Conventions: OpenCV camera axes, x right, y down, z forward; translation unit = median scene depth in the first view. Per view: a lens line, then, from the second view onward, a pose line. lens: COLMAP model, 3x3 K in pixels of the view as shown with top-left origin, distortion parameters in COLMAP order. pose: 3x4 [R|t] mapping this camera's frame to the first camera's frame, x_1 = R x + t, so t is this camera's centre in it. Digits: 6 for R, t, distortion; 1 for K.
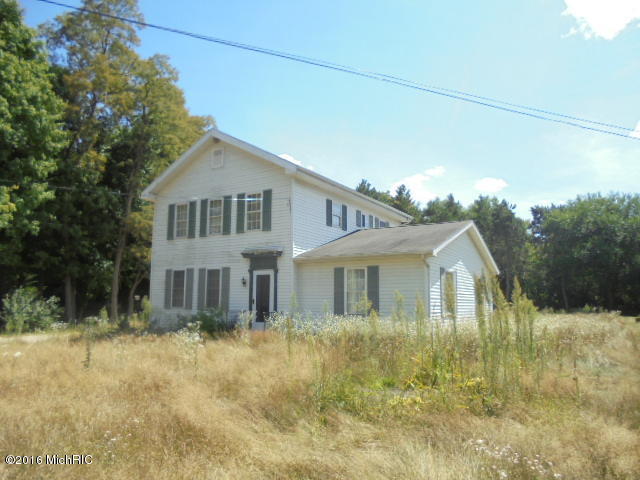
lens RADIAL K [[477.9, 0, 320.0], [0, 477.9, 240.0], [0, 0, 1]] dist [-0.096660, 0.058337]
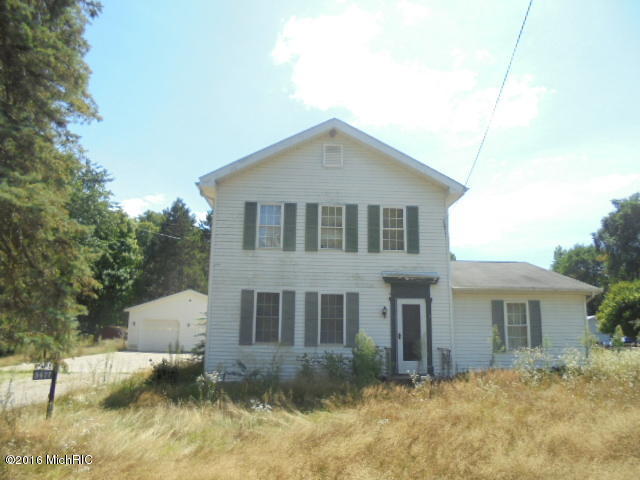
lens RADIAL K [[477.9, 0, 320.0], [0, 477.9, 240.0], [0, 0, 1]] dist [-0.096660, 0.058337]
pose [[0.830569, 0.117460, 0.544389, -0.626754], [-0.082774, 0.992684, -0.087900, 0.040233], [-0.550731, 0.027946, 0.834215, 0.327279]]
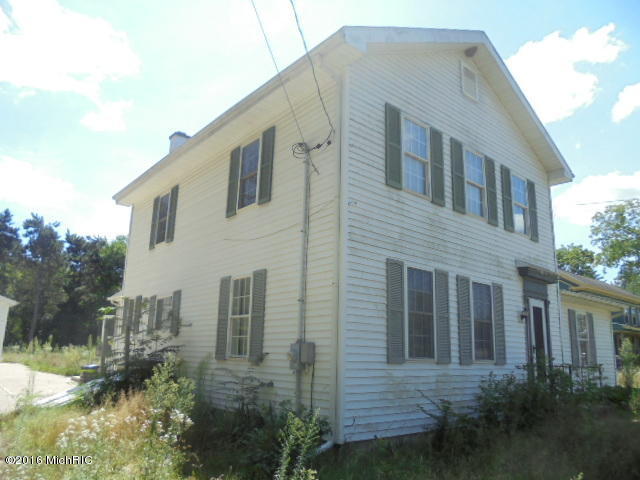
lens RADIAL K [[477.9, 0, 320.0], [0, 477.9, 240.0], [0, 0, 1]] dist [-0.096660, 0.058337]
pose [[0.316922, 0.223596, 0.921719, -0.697147], [-0.156536, 0.970818, -0.181684, 0.124997], [-0.935445, -0.086703, 0.342675, 0.916872]]
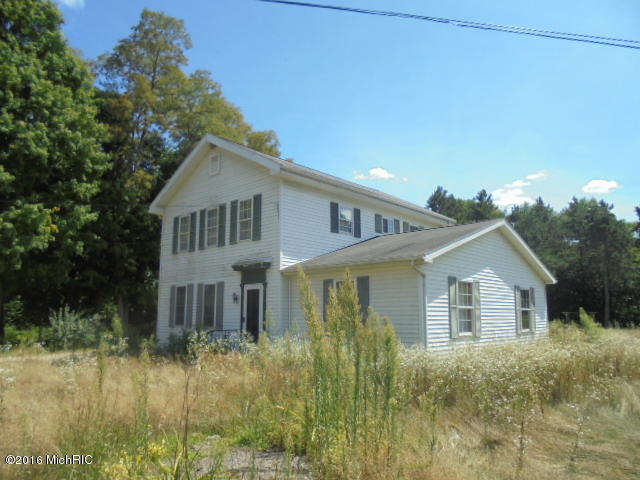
lens RADIAL K [[477.9, 0, 320.0], [0, 477.9, 240.0], [0, 0, 1]] dist [-0.096660, 0.058337]
pose [[0.979306, -0.037654, -0.198853, 0.158605], [0.031482, 0.998922, -0.034107, 0.012777], [0.199923, 0.027141, 0.979436, 0.128490]]
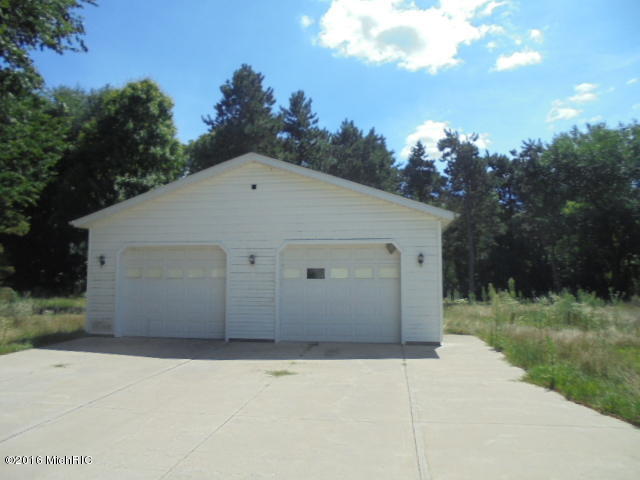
lens RADIAL K [[477.9, 0, 320.0], [0, 477.9, 240.0], [0, 0, 1]] dist [-0.096660, 0.058337]
pose [[0.917904, 0.025866, 0.395959, -0.151561], [-0.043636, 0.998401, 0.035936, 0.206224], [-0.394396, -0.050263, 0.917565, 1.621838]]
